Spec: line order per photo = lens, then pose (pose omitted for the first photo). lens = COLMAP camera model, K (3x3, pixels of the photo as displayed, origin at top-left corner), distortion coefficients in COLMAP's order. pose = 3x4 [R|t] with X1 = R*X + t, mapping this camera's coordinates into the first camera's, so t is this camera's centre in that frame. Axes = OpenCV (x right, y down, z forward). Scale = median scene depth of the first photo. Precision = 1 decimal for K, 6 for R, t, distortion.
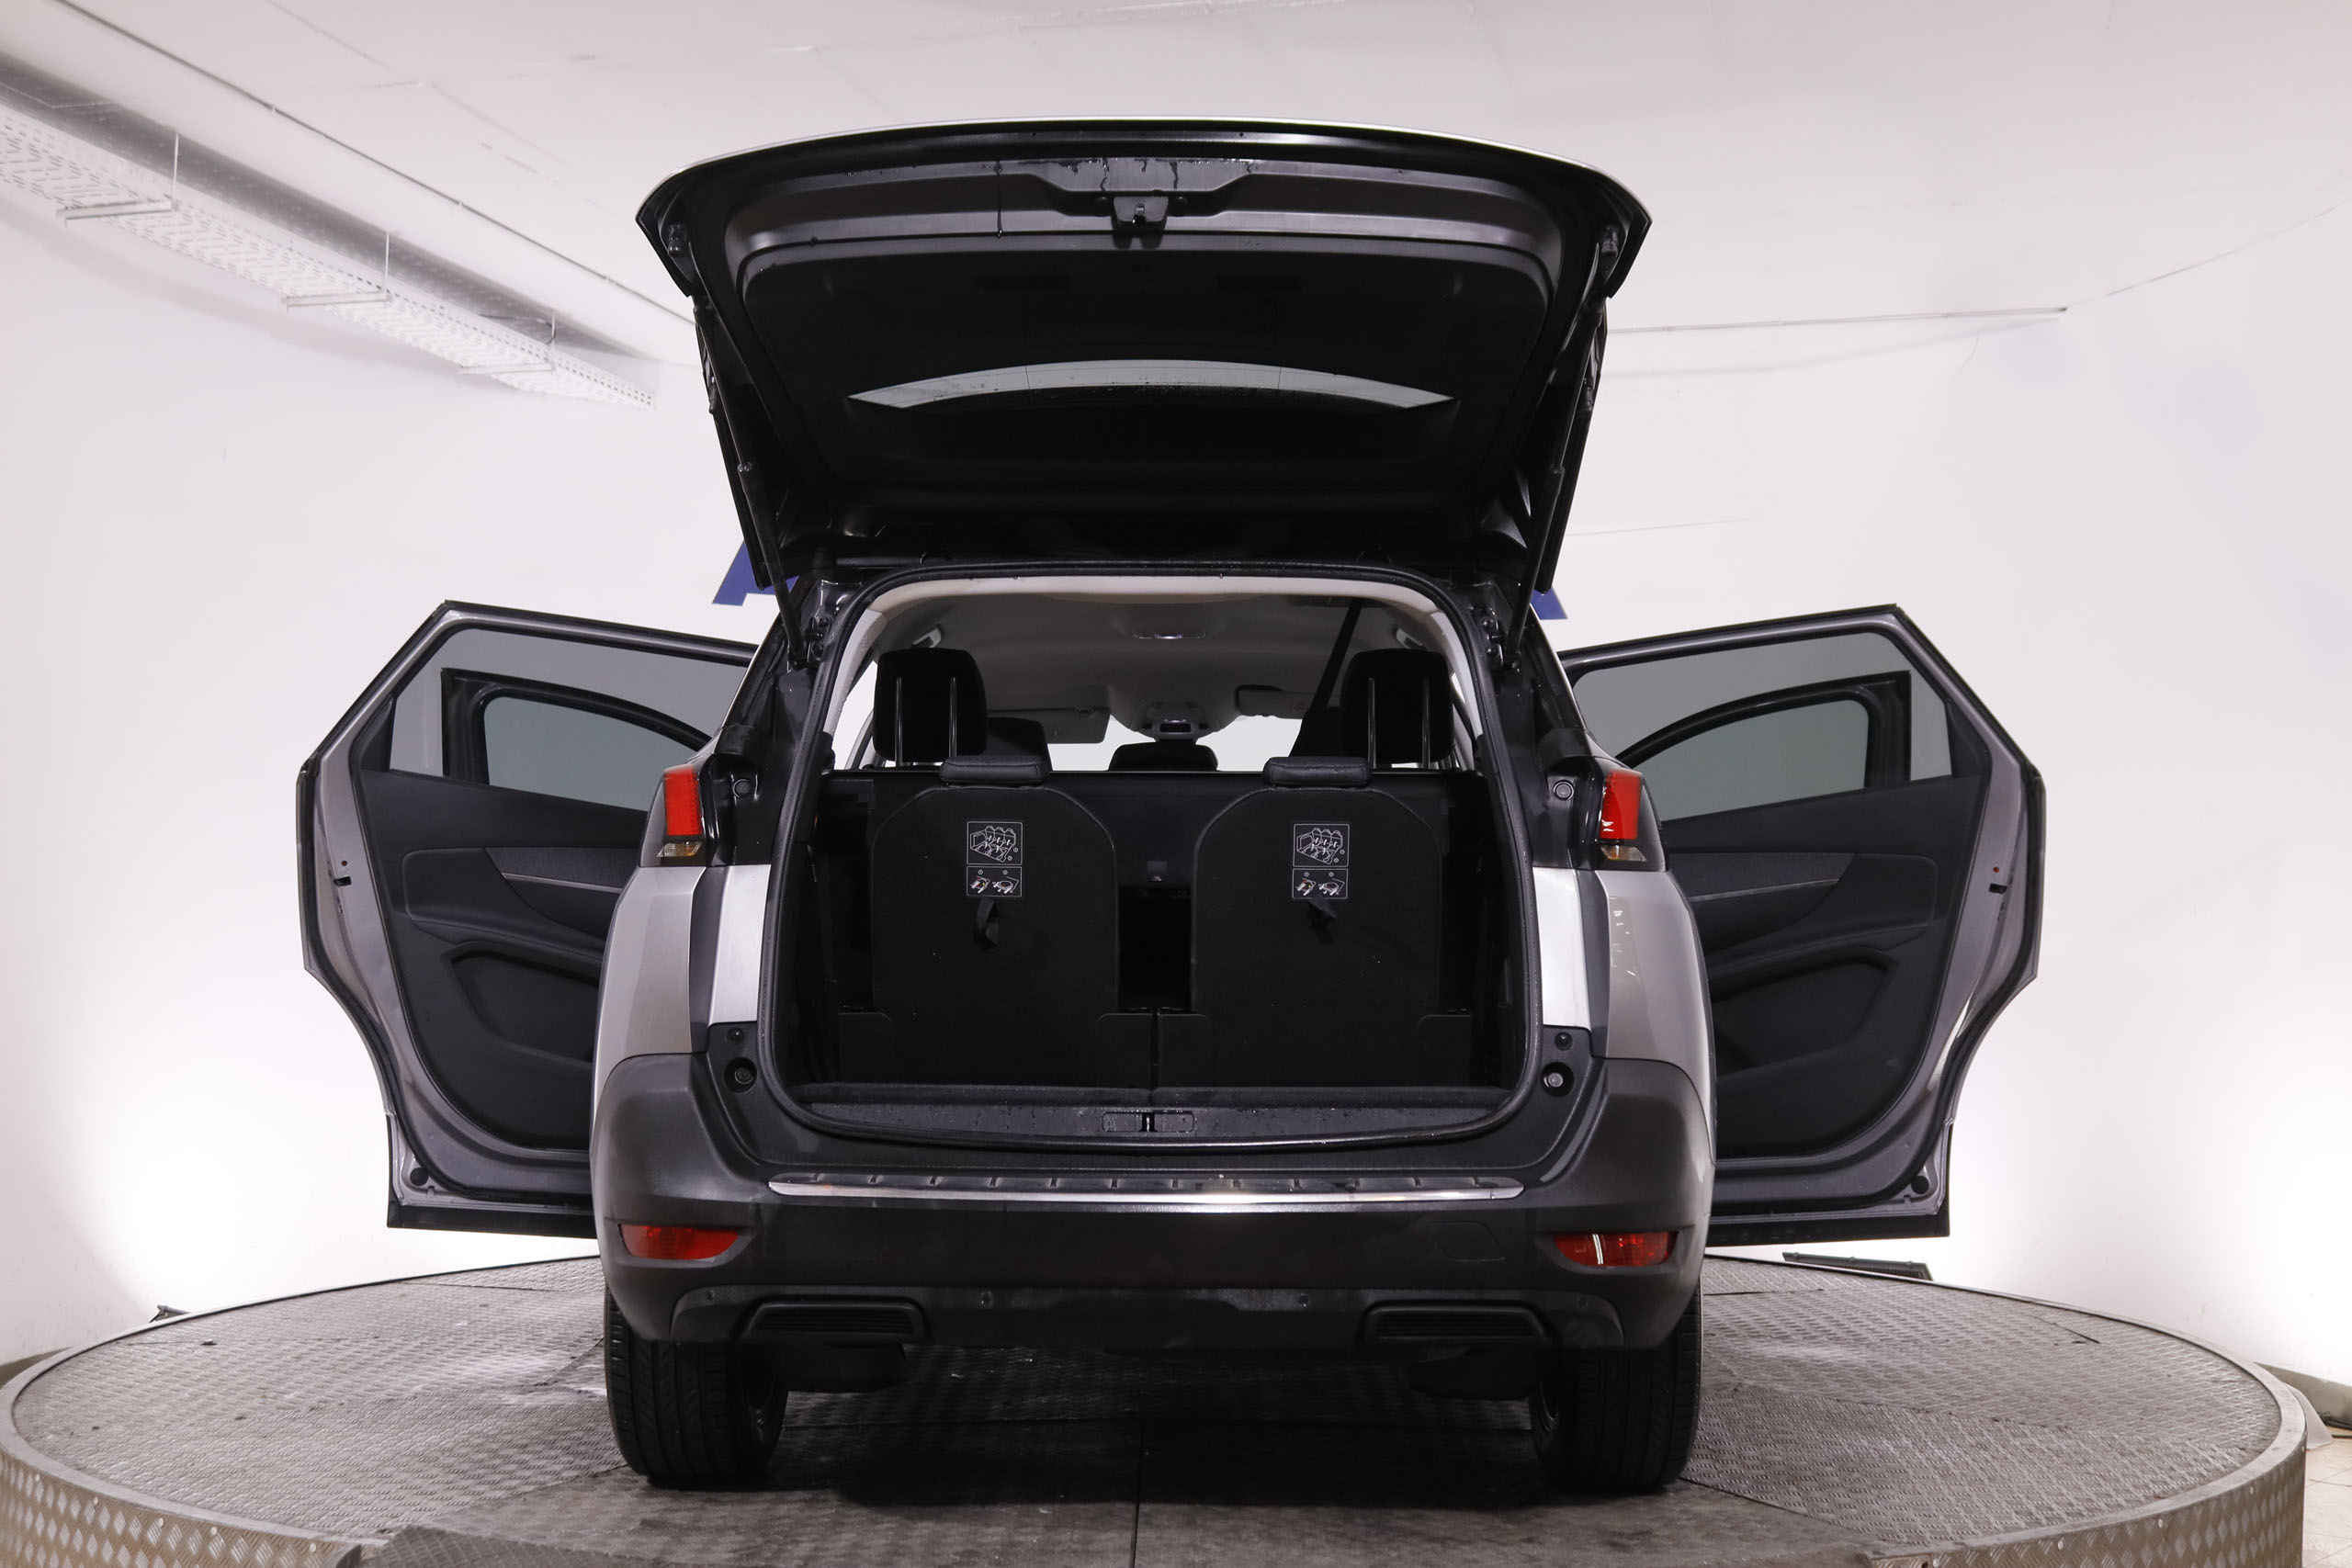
lens RADIAL K [[3013.8, 0, 1261.8], [0, 3013.8, 703.3], [0, 0, 1]] dist [-0.056882, 0.000000]
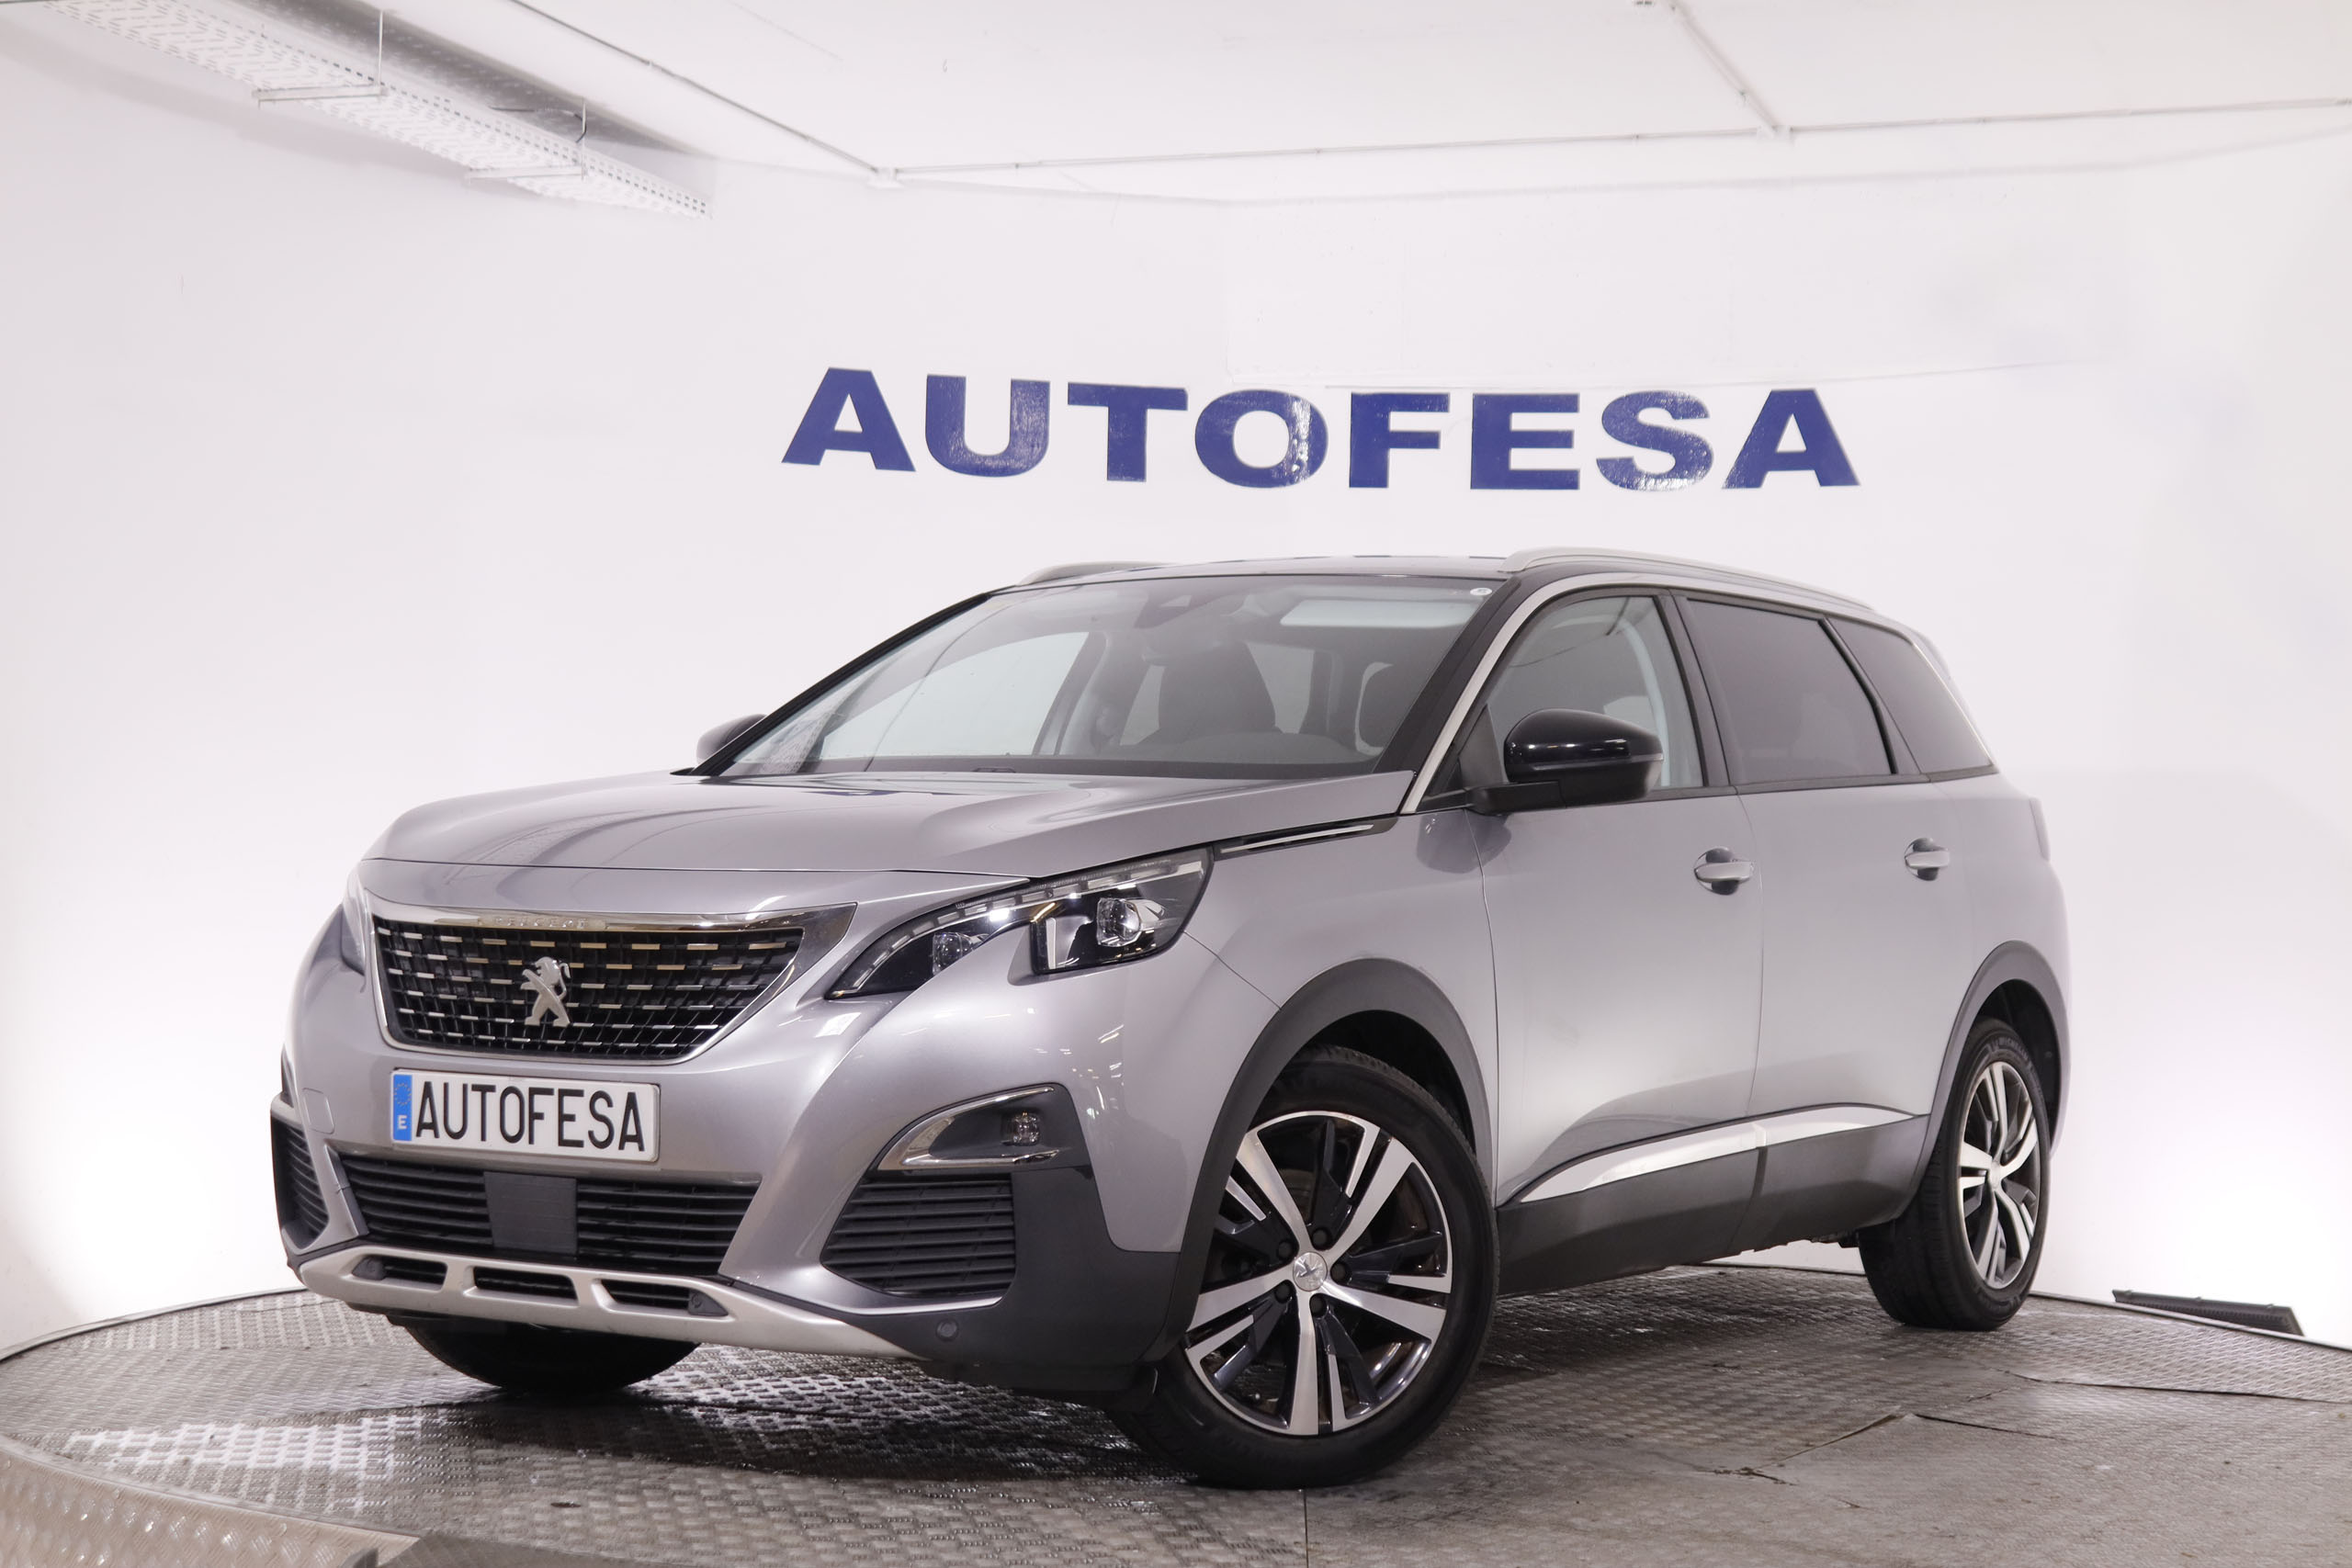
lens RADIAL K [[4086.5, 0, 1242.4], [0, 4086.5, 734.5], [0, 0, 1]] dist [0.017657, 0.000000]
pose [[0.997438, 0.008957, -0.070968, 0.037500], [-0.005880, 0.999039, 0.043445, -0.018053], [0.071289, -0.042916, 0.996532, -0.168547]]
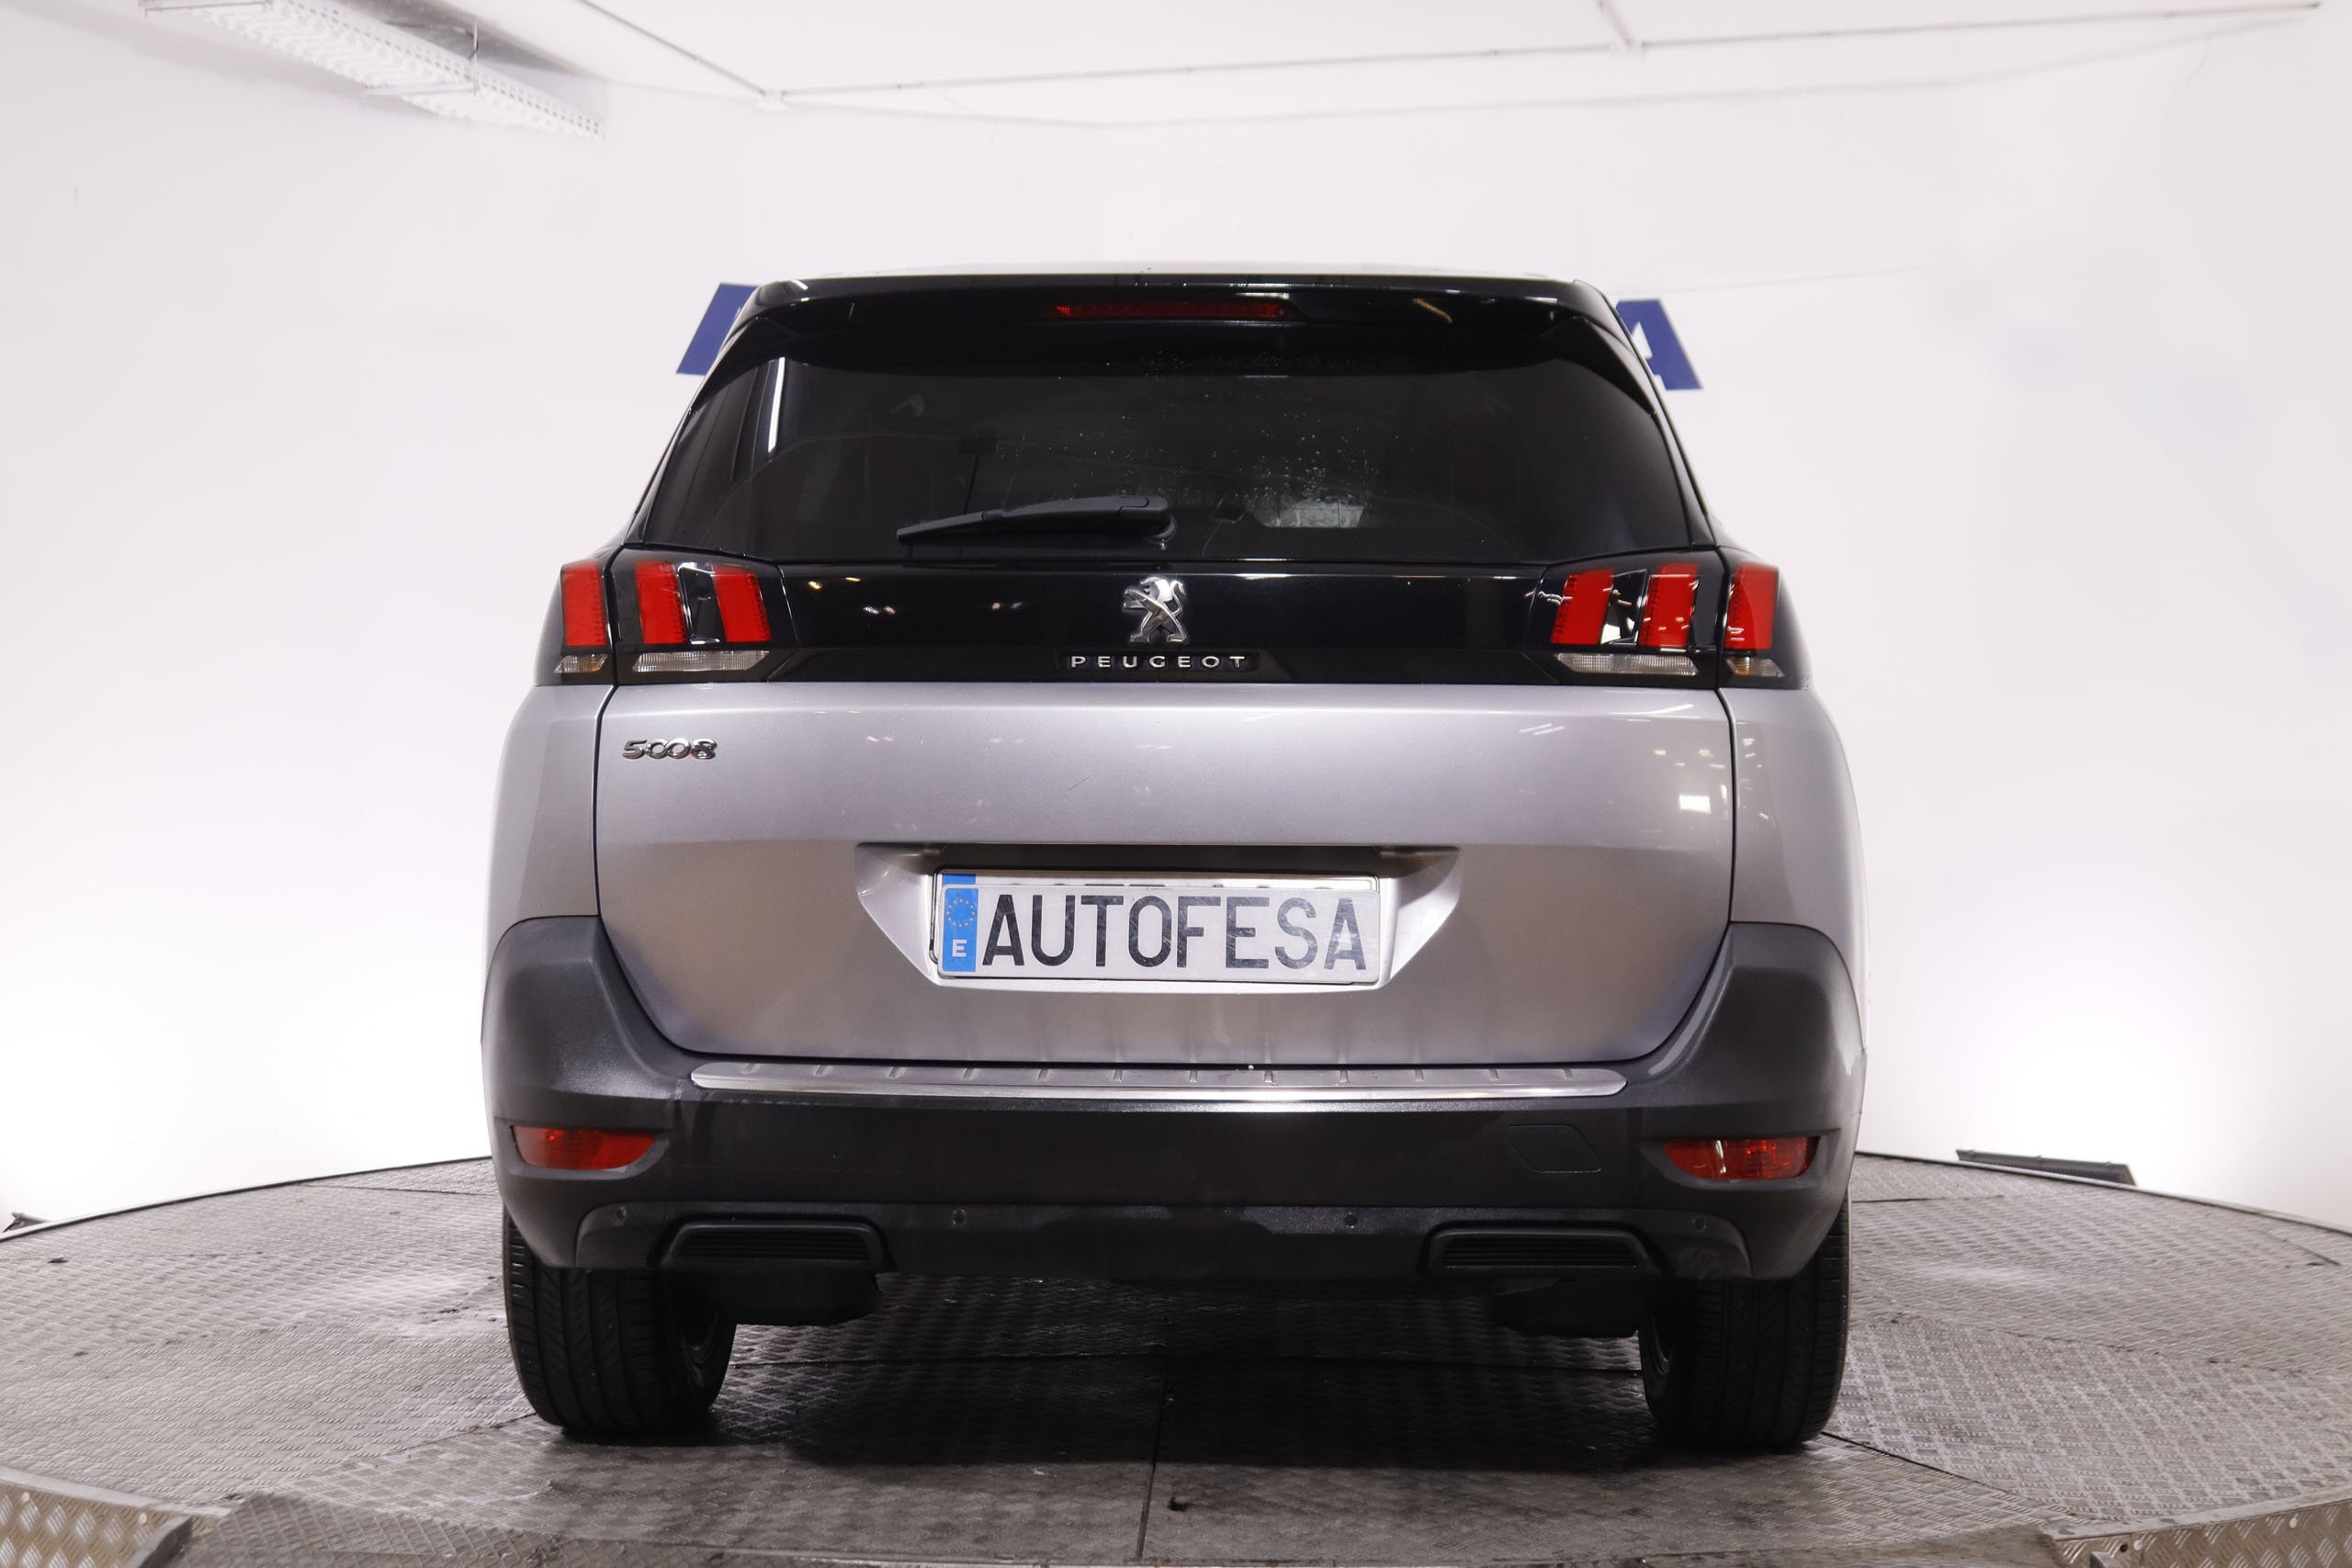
lens RADIAL K [[3512.9, 0, 1265.9], [0, 3512.9, 728.9], [0, 0, 1]] dist [-0.029861, 0.000000]
pose [[0.999664, -0.000380, -0.025919, 0.012949], [0.002066, 0.997881, 0.065039, 0.004636], [0.025840, -0.065070, 0.997546, 0.057311]]
